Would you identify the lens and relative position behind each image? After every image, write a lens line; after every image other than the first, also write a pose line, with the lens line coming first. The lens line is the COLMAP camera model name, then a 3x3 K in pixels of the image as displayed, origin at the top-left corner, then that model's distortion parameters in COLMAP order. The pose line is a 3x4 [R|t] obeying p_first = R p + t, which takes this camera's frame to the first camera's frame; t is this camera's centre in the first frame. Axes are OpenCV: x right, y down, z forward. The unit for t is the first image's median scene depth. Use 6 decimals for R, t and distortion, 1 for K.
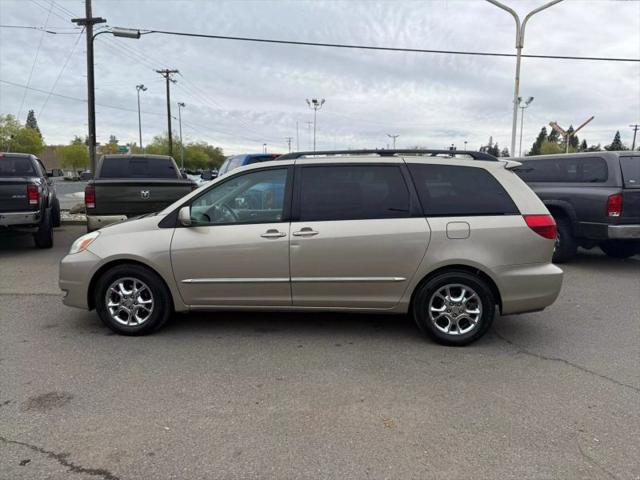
lens RADIAL K [[477.7, 0, 320.0], [0, 477.7, 240.0], [0, 0, 1]] dist [0.008537, -0.001287]
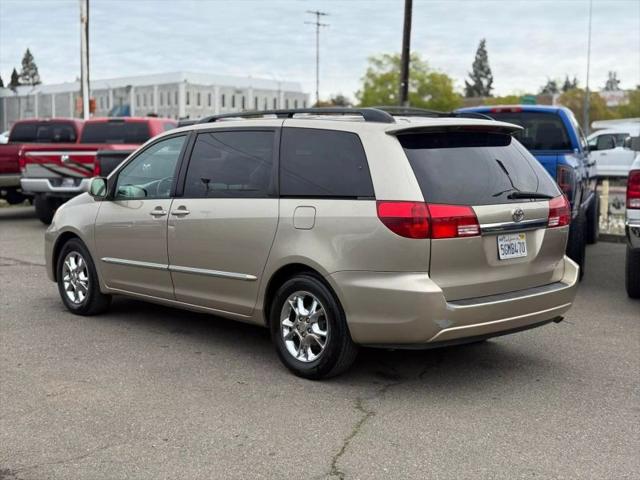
lens RADIAL K [[991.1, 0, 334.3], [0, 991.1, 250.4], [0, 0, 1]] dist [-0.000347, -0.043791]
pose [[0.722099, 0.072709, -0.687958, 1.348655], [-0.093991, 0.995551, 0.006561, 0.015482], [0.685375, 0.059924, 0.725721, -0.068766]]
